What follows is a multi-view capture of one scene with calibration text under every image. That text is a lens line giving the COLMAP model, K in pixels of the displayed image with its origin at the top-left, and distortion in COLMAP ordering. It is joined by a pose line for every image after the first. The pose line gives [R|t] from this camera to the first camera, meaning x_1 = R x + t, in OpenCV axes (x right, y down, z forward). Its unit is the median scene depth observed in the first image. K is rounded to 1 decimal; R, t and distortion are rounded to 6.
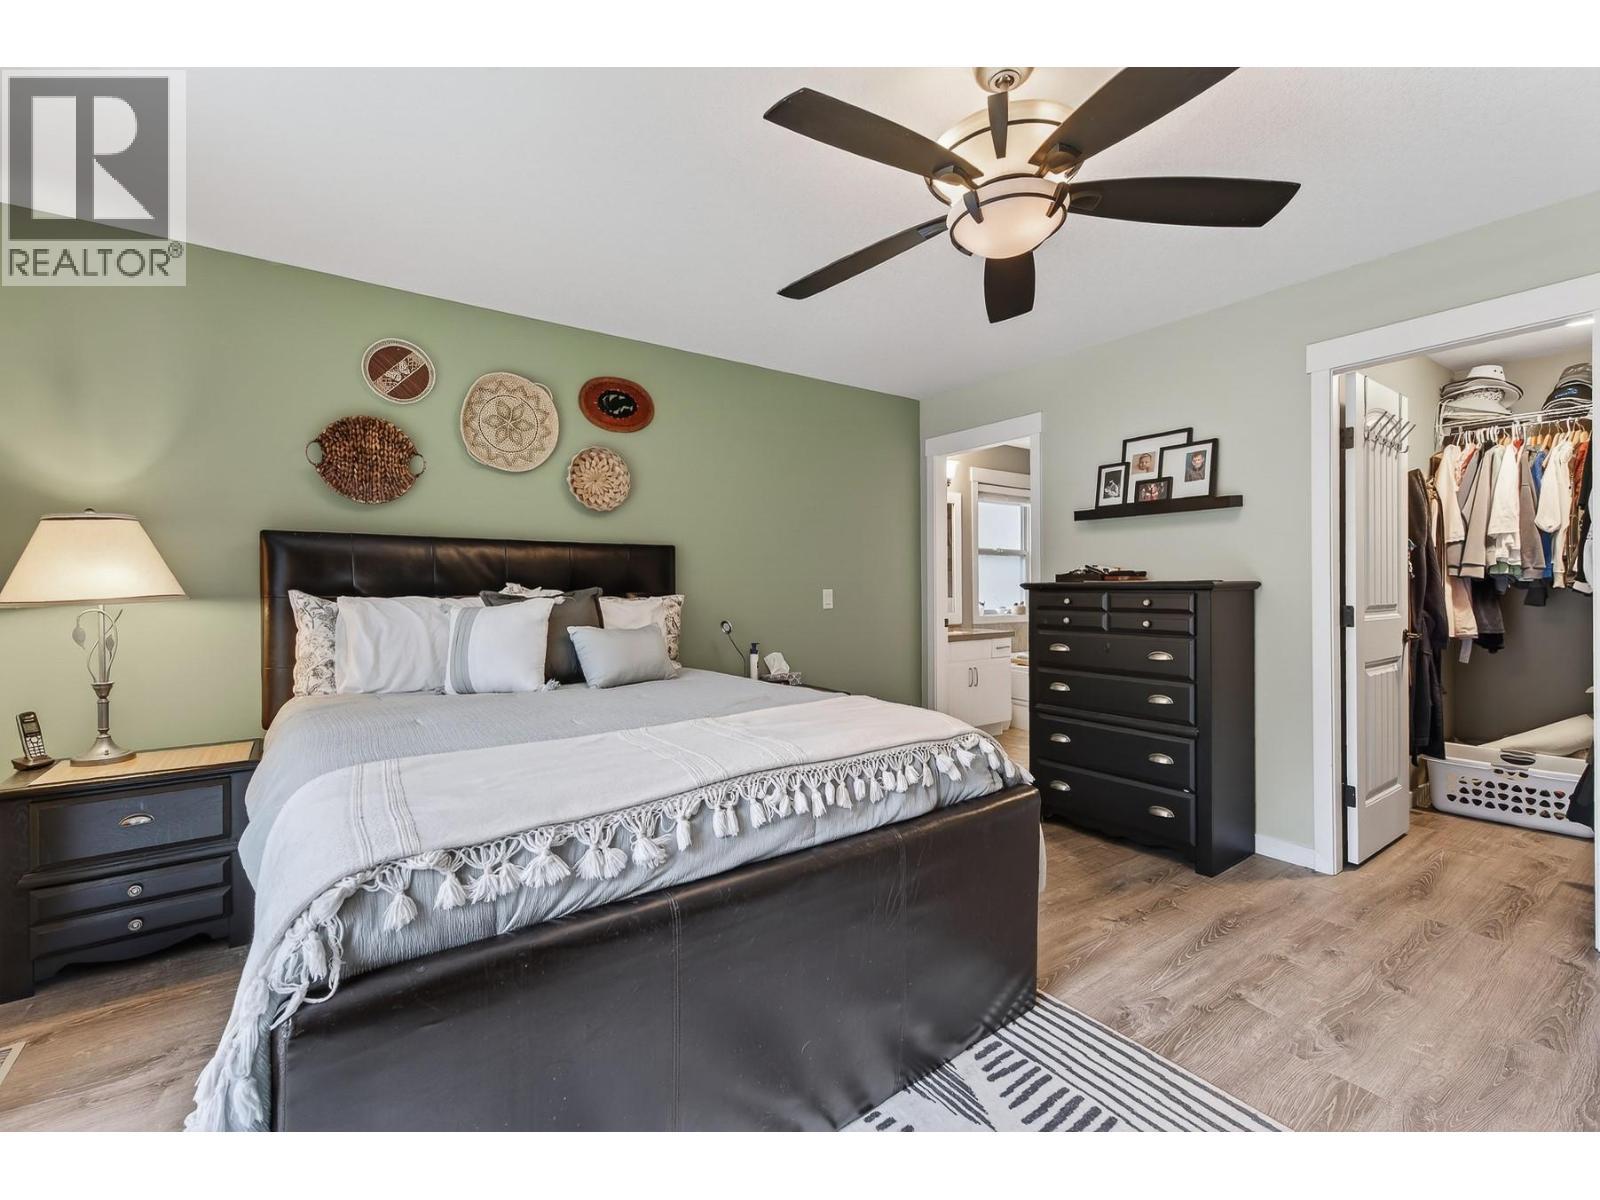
lens RADIAL K [[691.4, 0, 805.9], [0, 691.4, 596.8], [0, 0, 1]] dist [0.001031, -0.002967]
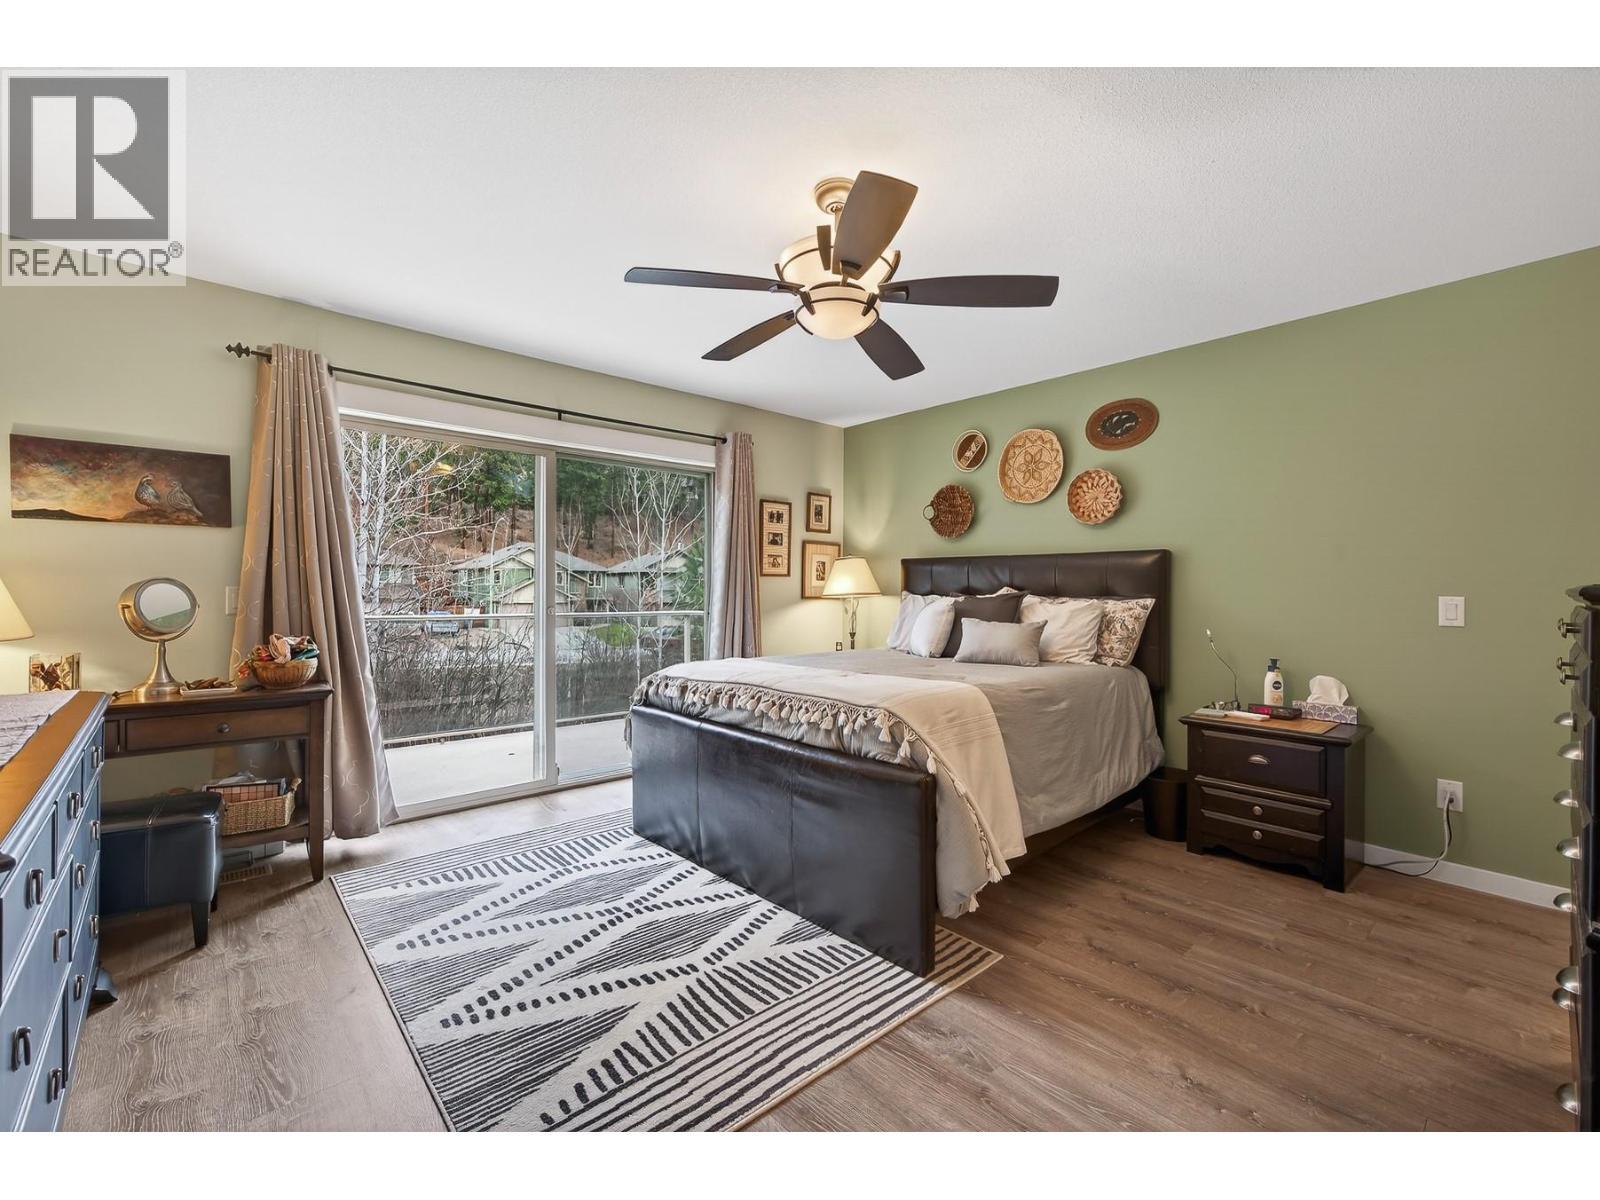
lens RADIAL K [[691.4, 0, 799.9], [0, 691.4, 598.2], [0, 0, 1]] dist [0.001031, -0.002967]
pose [[0.108759, 0.017933, -0.993906, 1.049057], [-0.017009, 0.999724, 0.016176, -0.014921], [0.993923, 0.015146, 0.109034, 0.515595]]
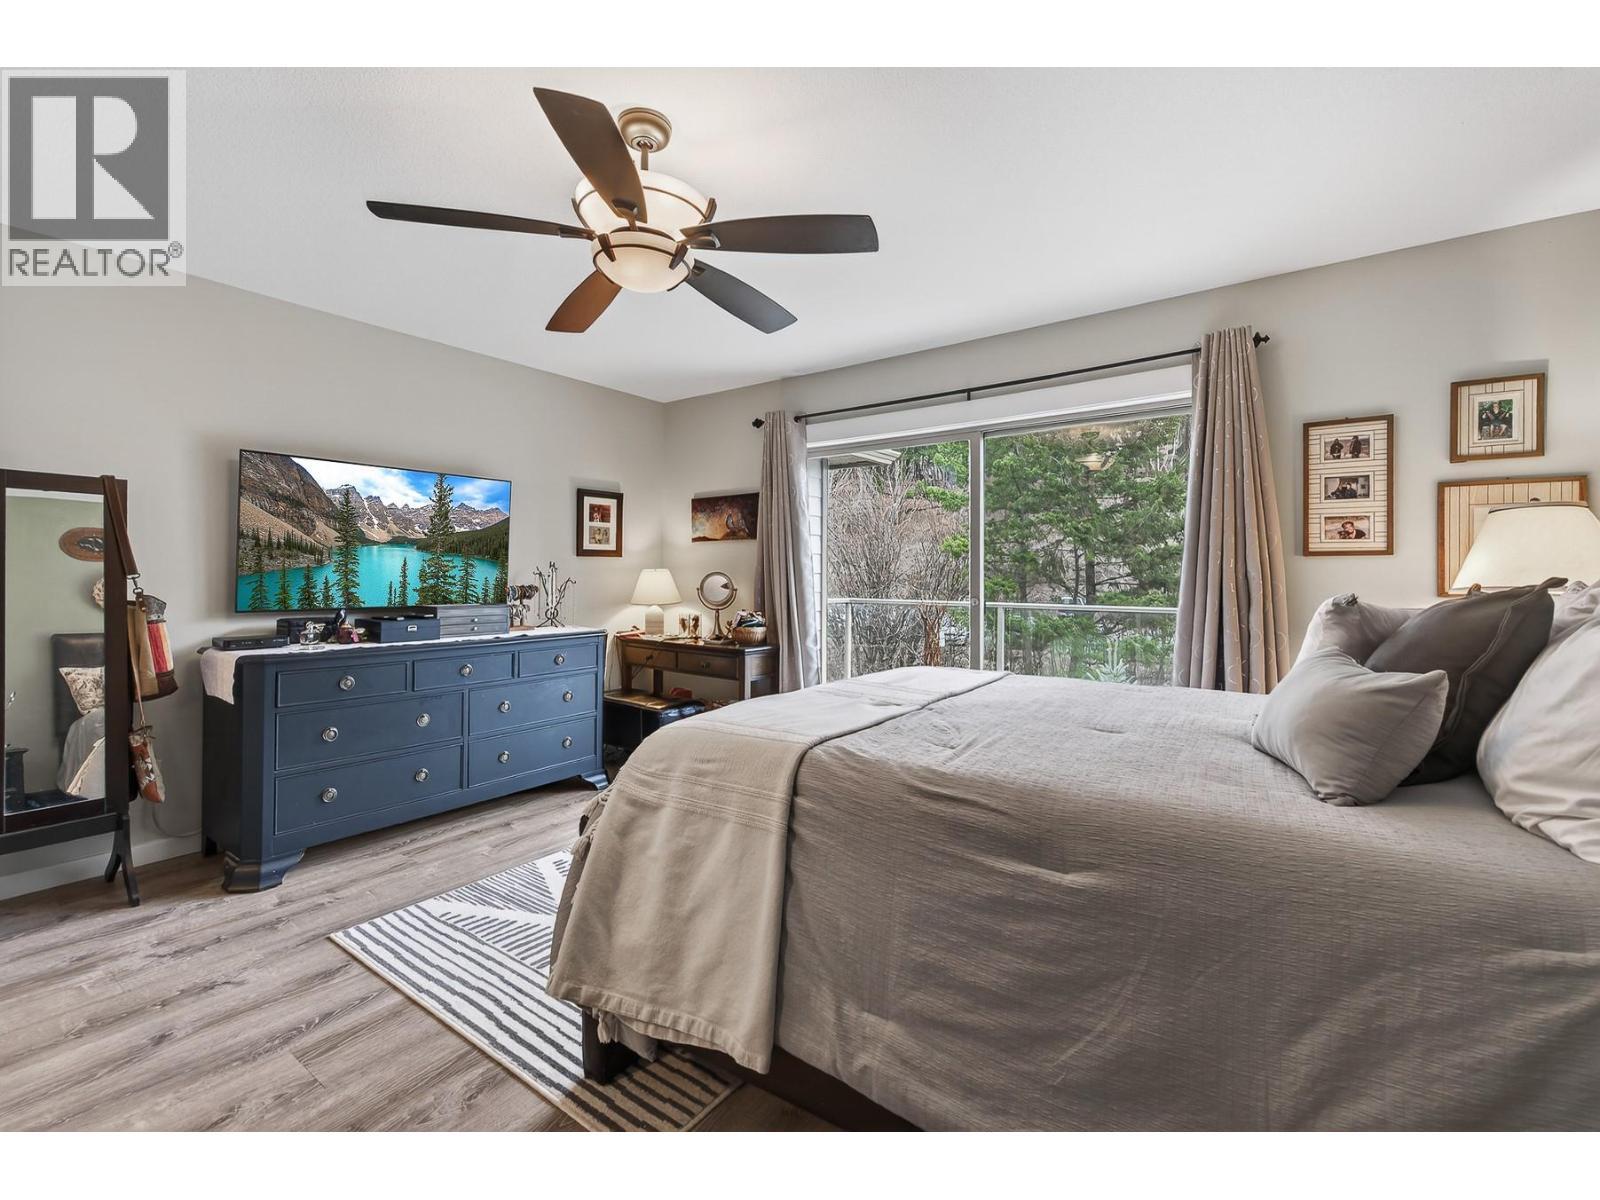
lens RADIAL K [[691.4, 0, 768.0], [0, 691.4, 572.8], [0, 0, 1]] dist [0.001031, -0.002967]
pose [[-0.952963, 0.000660, -0.303085, 0.276691], [-0.000892, 0.999987, 0.004983, -0.020667], [0.303084, 0.005019, -0.952950, 1.427952]]
